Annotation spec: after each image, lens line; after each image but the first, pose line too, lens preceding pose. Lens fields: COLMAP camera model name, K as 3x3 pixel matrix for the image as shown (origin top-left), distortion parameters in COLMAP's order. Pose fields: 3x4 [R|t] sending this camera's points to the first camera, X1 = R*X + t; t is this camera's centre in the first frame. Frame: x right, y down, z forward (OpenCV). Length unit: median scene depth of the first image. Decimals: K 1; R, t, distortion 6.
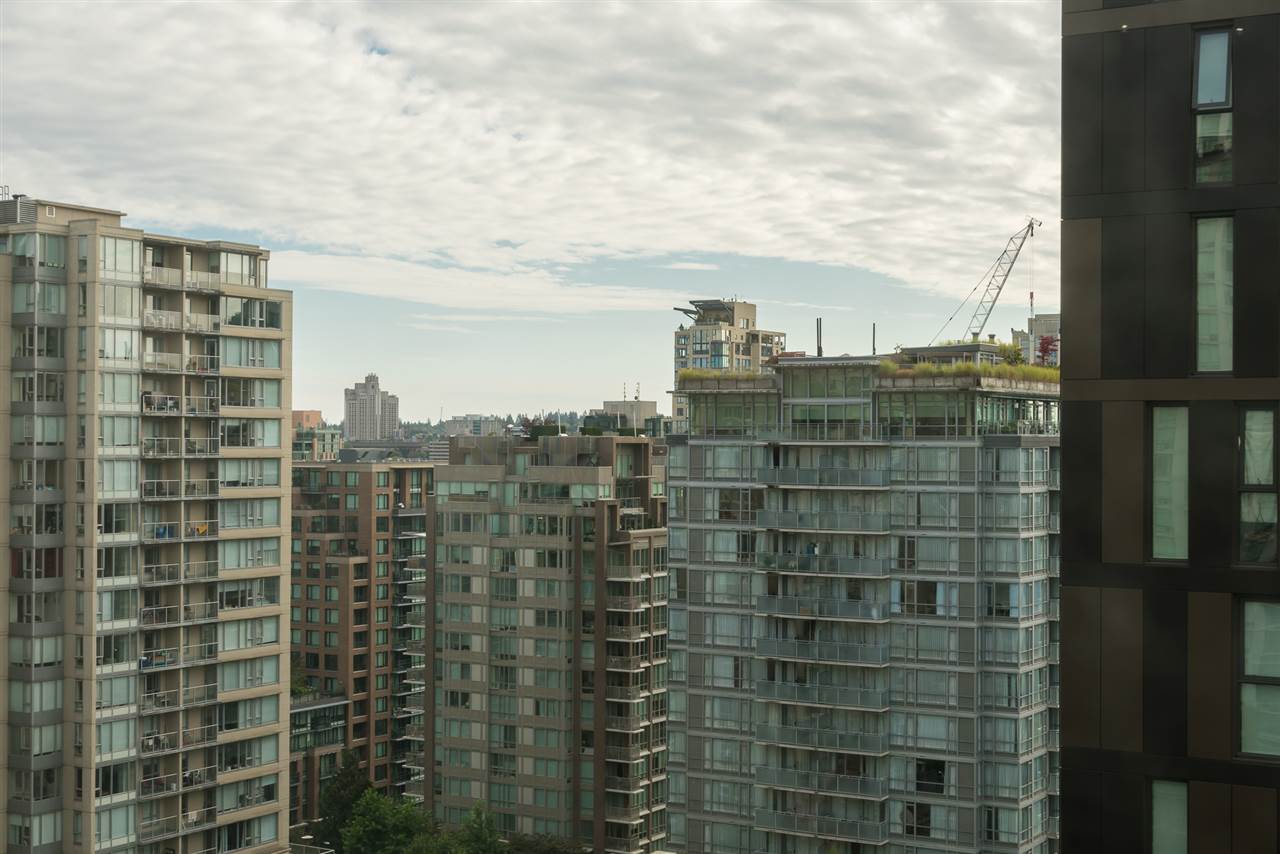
lens RADIAL K [[1893.1, 0, 643.1], [0, 1893.1, 428.6], [0, 0, 1]] dist [-0.026018, 0.000000]
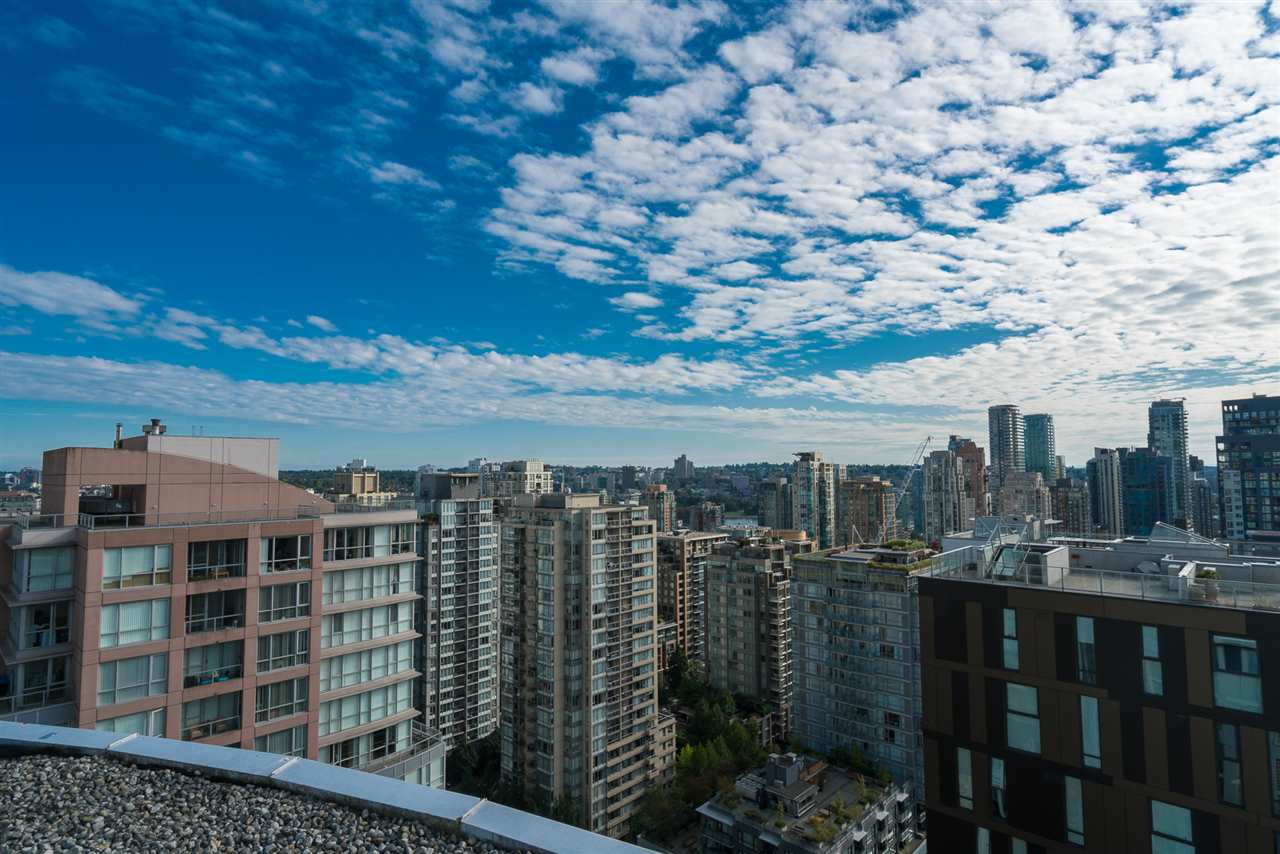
lens RADIAL K [[671.6, 0, 632.8], [0, 671.6, 424.0], [0, 0, 1]] dist [-0.002831, 0.002327]
pose [[0.976160, -0.024625, -0.215653, 0.005811], [0.013512, 0.998511, -0.052857, -0.168267], [0.216633, 0.048683, 0.975038, -0.021913]]
